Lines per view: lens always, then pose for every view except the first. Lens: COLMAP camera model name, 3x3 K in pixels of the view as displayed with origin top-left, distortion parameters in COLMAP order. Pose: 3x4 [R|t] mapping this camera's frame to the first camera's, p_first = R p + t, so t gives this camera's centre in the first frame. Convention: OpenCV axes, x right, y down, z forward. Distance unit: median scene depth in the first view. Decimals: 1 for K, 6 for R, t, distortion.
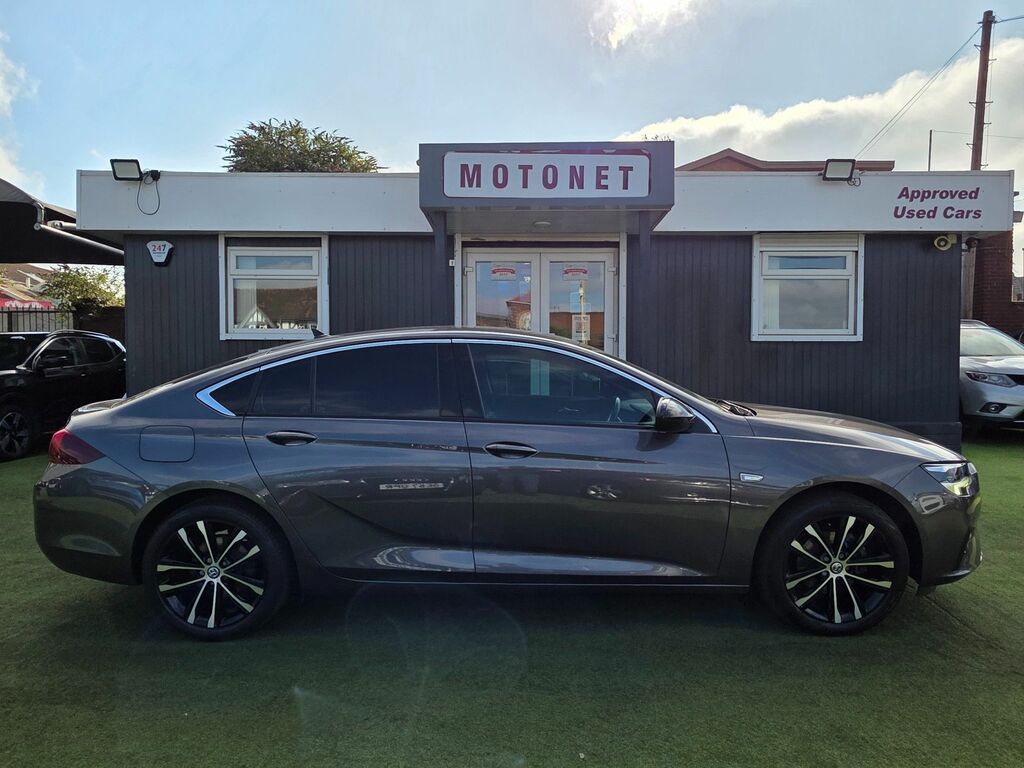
lens RADIAL K [[671.9, 0, 510.6], [0, 671.9, 388.1], [0, 0, 1]] dist [0.003940, -0.000093]
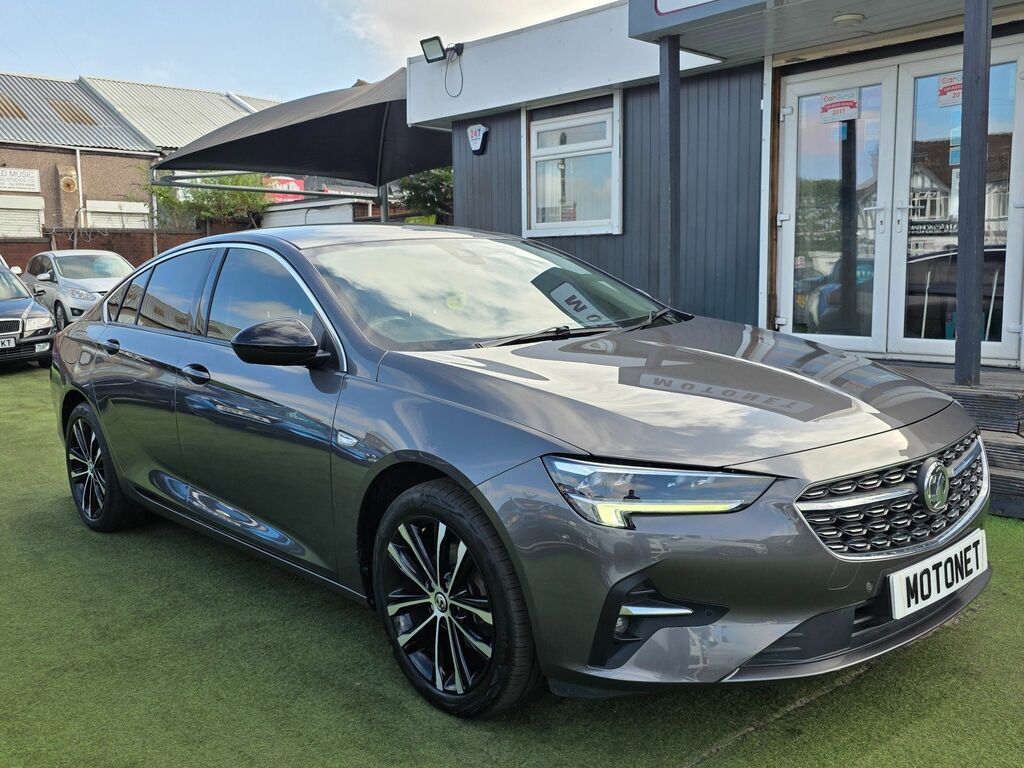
lens RADIAL K [[959.1, 0, 513.9], [0, 959.1, 379.2], [0, 0, 1]] dist [0.072364, -0.086882]
pose [[0.673000, 0.074503, -0.735881, 0.547116], [-0.009608, 0.995711, 0.092022, -0.008063], [0.739580, -0.054861, 0.670829, 0.221612]]
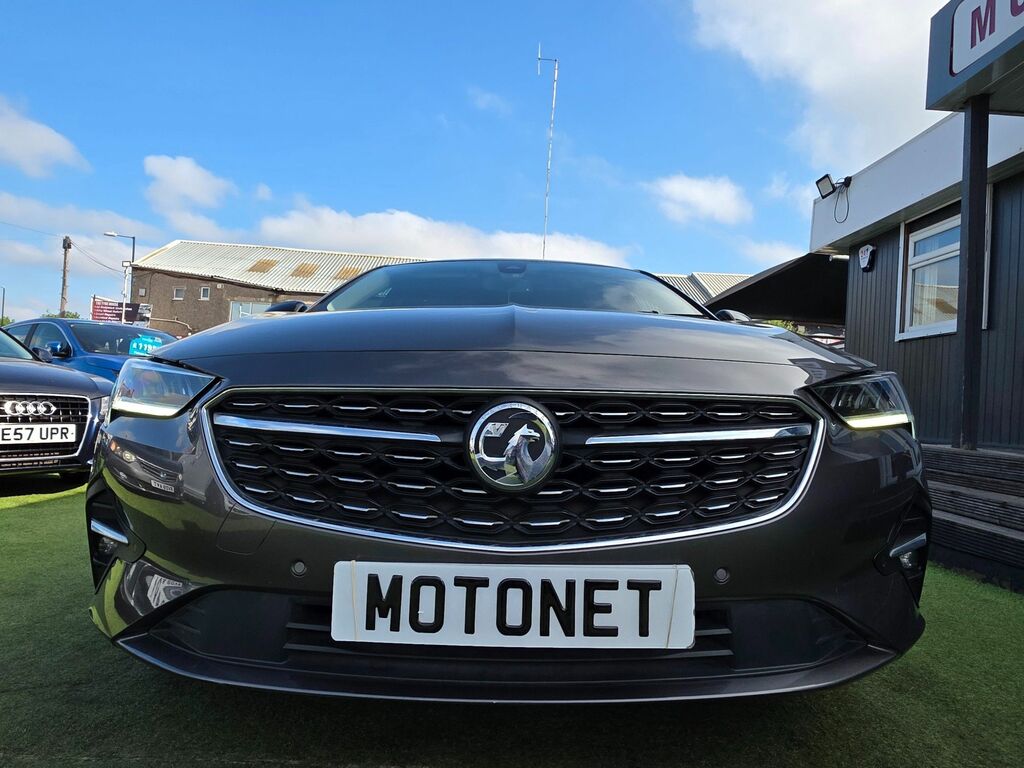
lens RADIAL K [[667.3, 0, 504.5], [0, 667.3, 384.5], [0, 0, 1]] dist [0.008771, -0.003817]
pose [[0.003867, -0.024103, -0.999702, 0.530983], [-0.083149, 0.996240, -0.024341, 0.058207], [0.996530, 0.083218, 0.001848, 0.599094]]
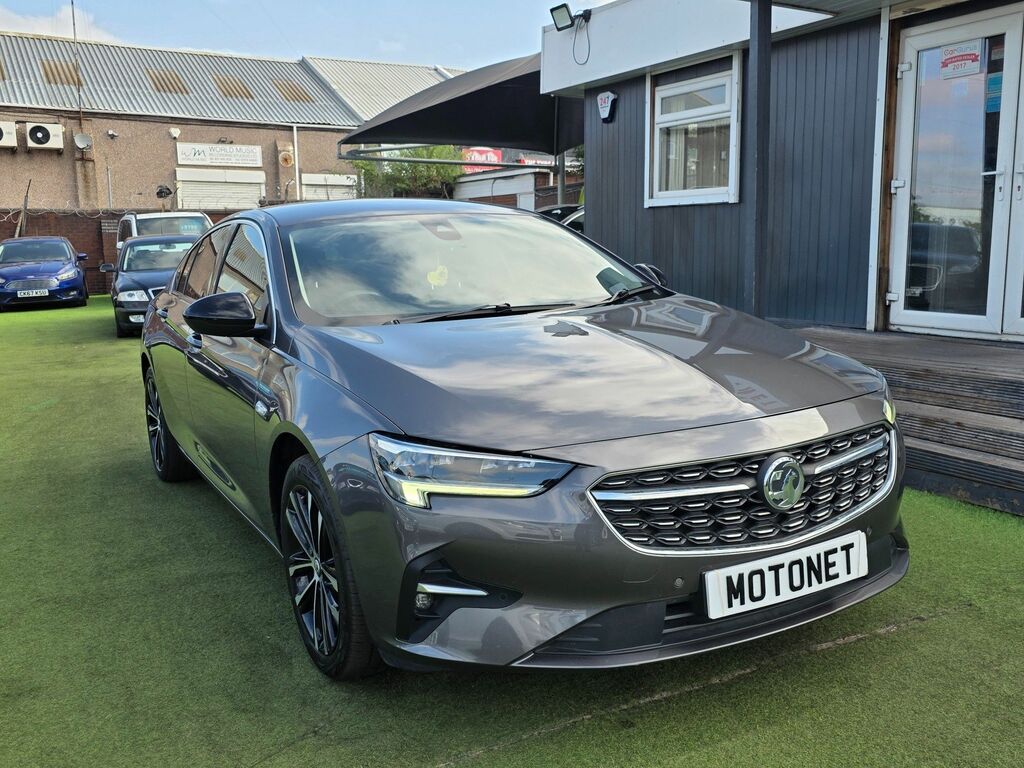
lens RADIAL K [[959.1, 0, 513.9], [0, 959.1, 379.2], [0, 0, 1]] dist [0.072364, -0.086882]
pose [[0.489800, 0.118431, -0.863753, 0.636869], [-0.013932, 0.991667, 0.128070, -0.014938], [0.871723, -0.050695, 0.487369, 0.340603]]
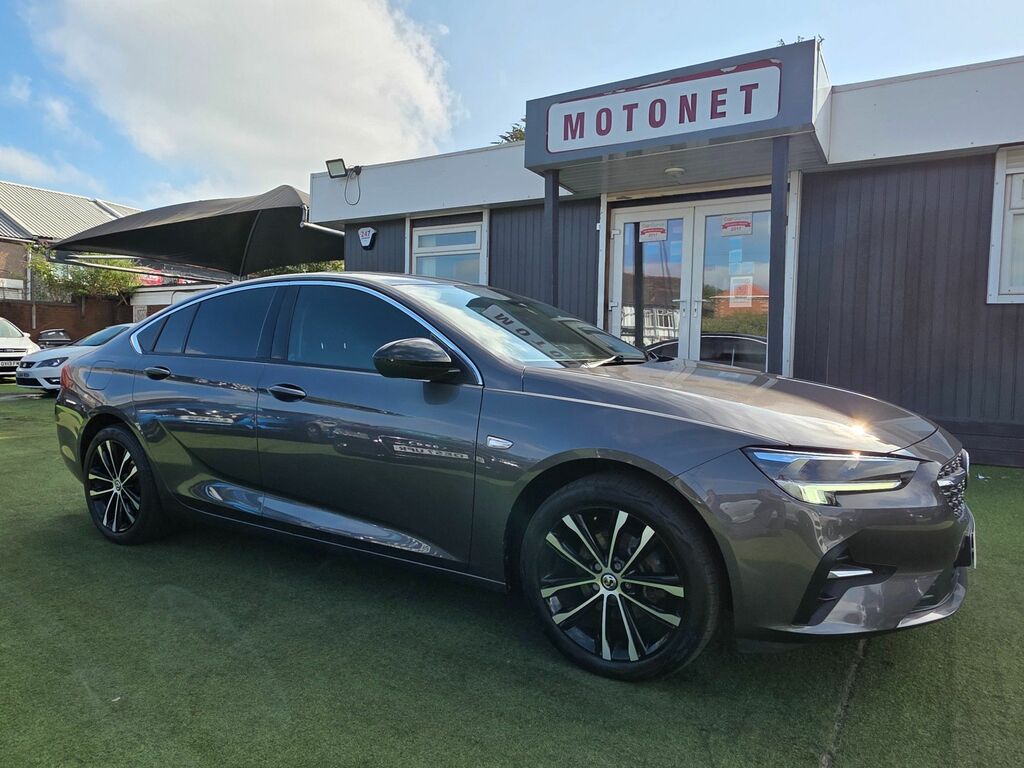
lens RADIAL K [[671.9, 0, 510.6], [0, 671.9, 388.1], [0, 0, 1]] dist [0.003940, -0.000093]
pose [[0.859812, 0.043460, -0.508758, 0.350785], [-0.036691, 0.999054, 0.023336, 0.024604], [0.509291, -0.001397, 0.860593, 0.161419]]
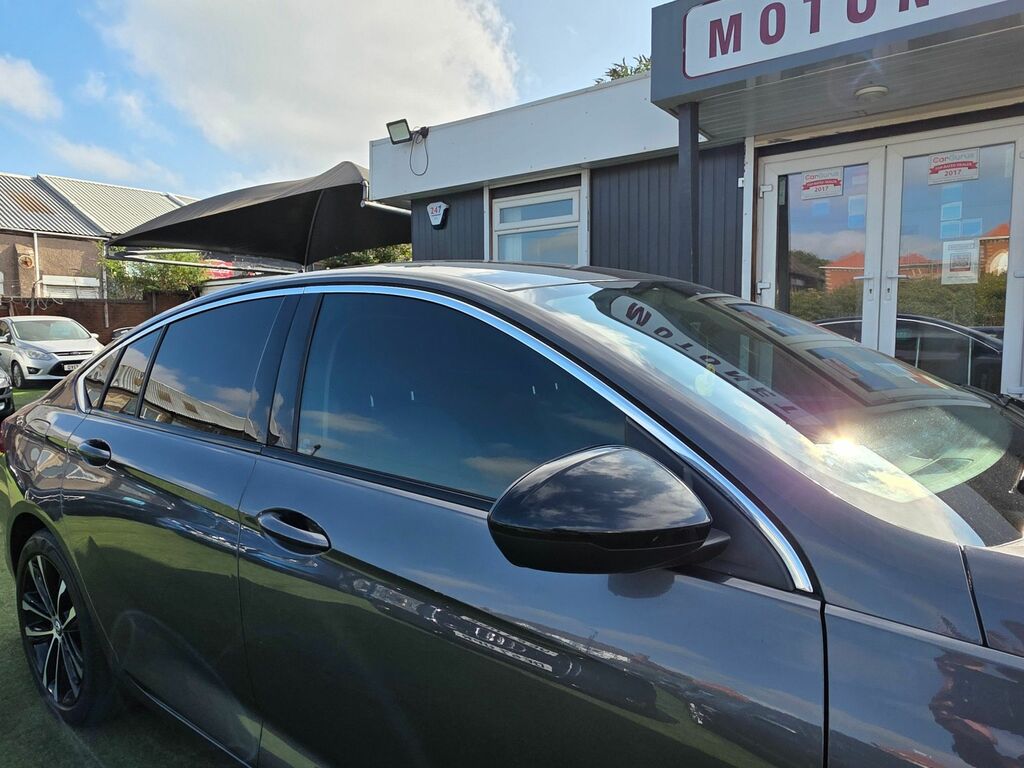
lens RADIAL K [[671.9, 0, 510.6], [0, 671.9, 388.1], [0, 0, 1]] dist [0.003940, -0.000093]
pose [[0.803194, 0.040803, -0.594319, 0.173711], [-0.008092, 0.998307, 0.057603, -0.012837], [0.595663, -0.041457, 0.802164, 0.343178]]
